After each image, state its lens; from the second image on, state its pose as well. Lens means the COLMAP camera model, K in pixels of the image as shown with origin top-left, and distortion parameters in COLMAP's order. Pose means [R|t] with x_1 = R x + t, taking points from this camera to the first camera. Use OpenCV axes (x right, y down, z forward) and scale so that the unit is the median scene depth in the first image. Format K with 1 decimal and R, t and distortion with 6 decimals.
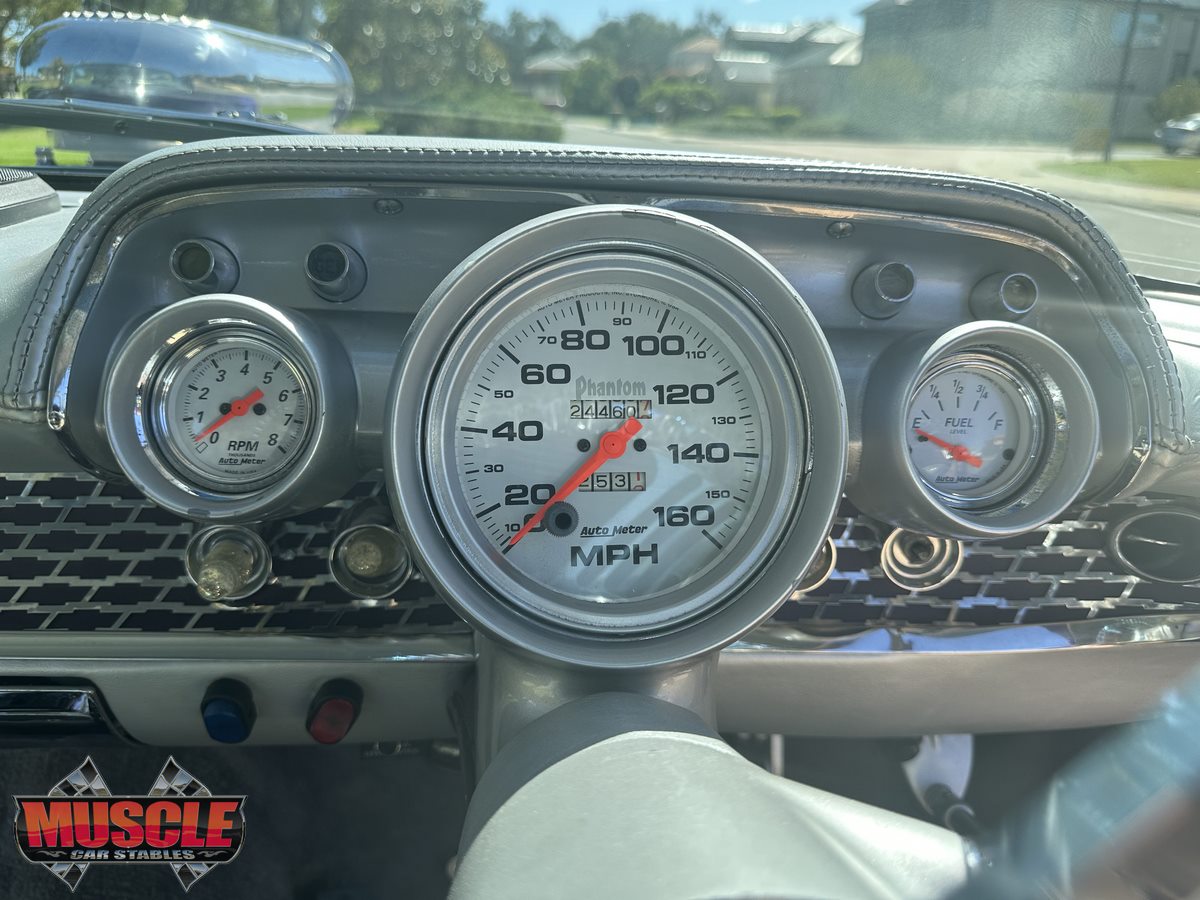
lens RADIAL K [[841.2, 0, 617.2], [0, 841.2, 446.5], [0, 0, 1]] dist [0.009610, 0.002960]
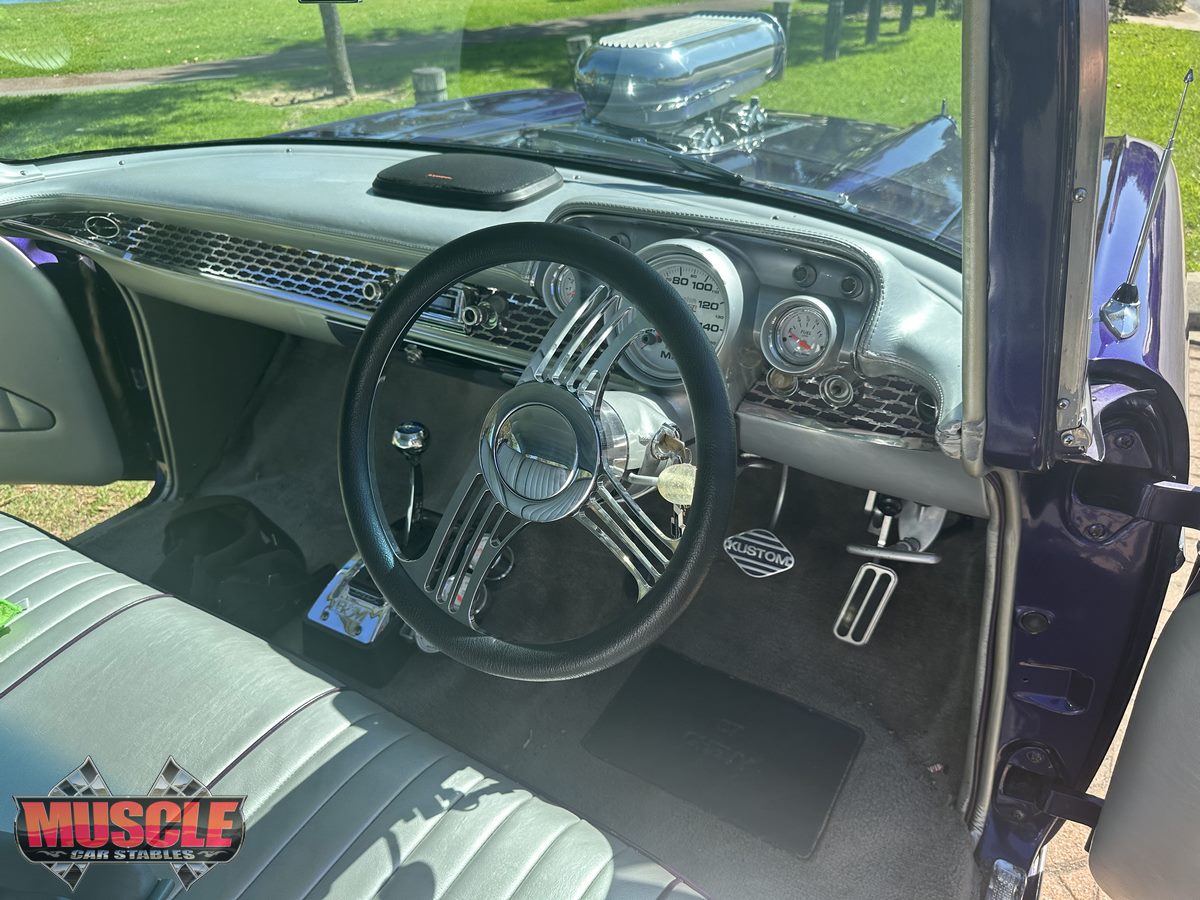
lens RADIAL K [[859.8, 0, 604.9], [0, 859.8, 448.4], [0, 0, 1]] dist [0.066174, -0.104368]
pose [[0.821435, 0.248774, -0.513182, 1.404750], [-0.154731, 0.963308, 0.219307, -0.181422], [0.548911, -0.100741, 0.829788, -1.650082]]
